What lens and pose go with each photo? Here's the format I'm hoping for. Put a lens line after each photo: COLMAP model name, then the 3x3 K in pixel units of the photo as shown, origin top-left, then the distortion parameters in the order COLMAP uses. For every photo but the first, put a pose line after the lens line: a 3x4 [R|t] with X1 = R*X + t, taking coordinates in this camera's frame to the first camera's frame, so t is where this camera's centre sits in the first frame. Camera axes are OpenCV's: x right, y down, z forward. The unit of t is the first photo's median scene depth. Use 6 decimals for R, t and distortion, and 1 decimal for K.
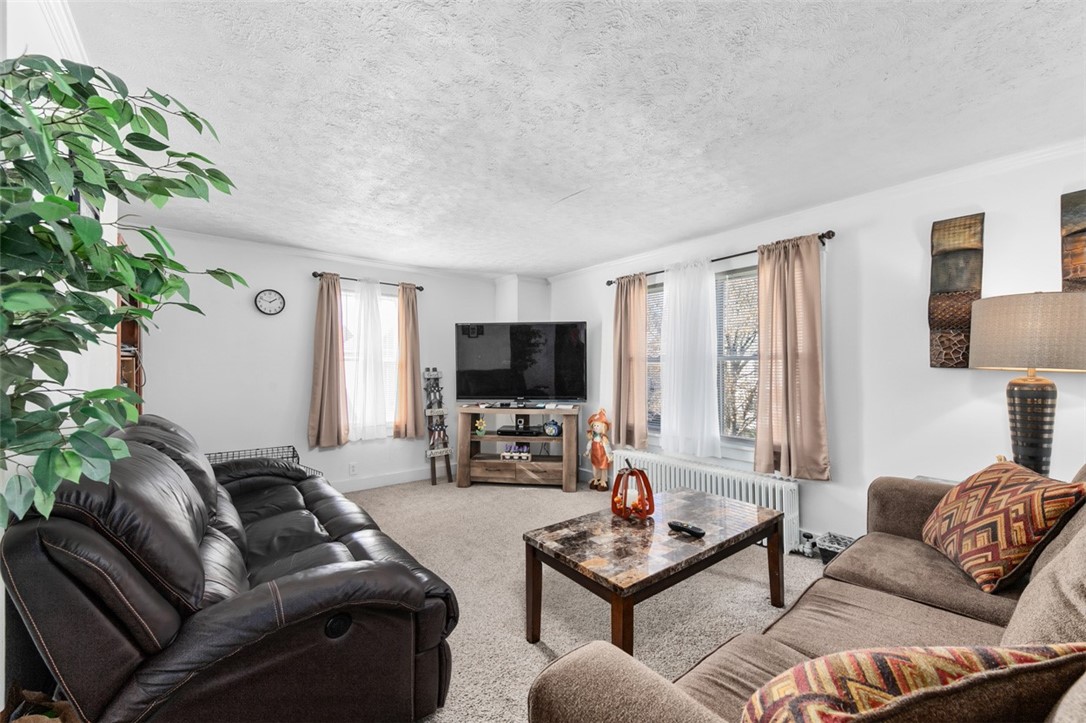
lens RADIAL K [[435.4, 0, 540.4], [0, 435.4, 364.0], [0, 0, 1]] dist [0.008064, -0.000142]
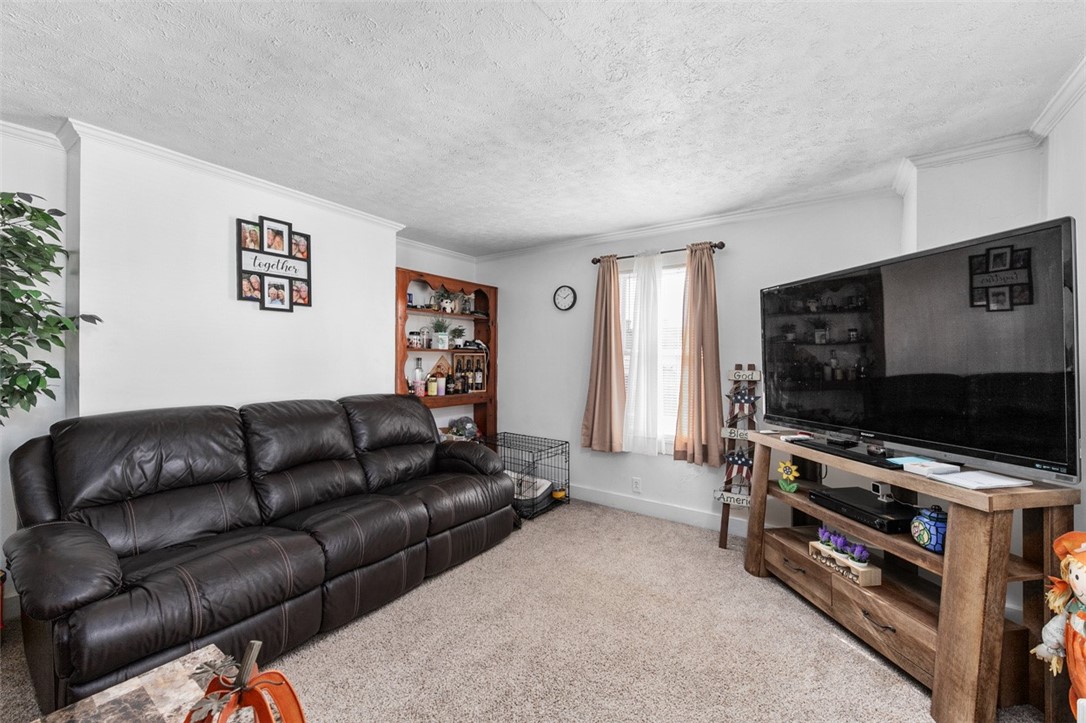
lens RADIAL K [[435.4, 0, 540.0], [0, 435.4, 355.9], [0, 0, 1]] dist [0.008064, -0.000142]
pose [[0.278665, -0.002068, -0.960386, 0.298689], [0.003228, 0.999994, -0.001217, -0.003934], [0.960383, -0.002761, 0.278670, 0.564402]]
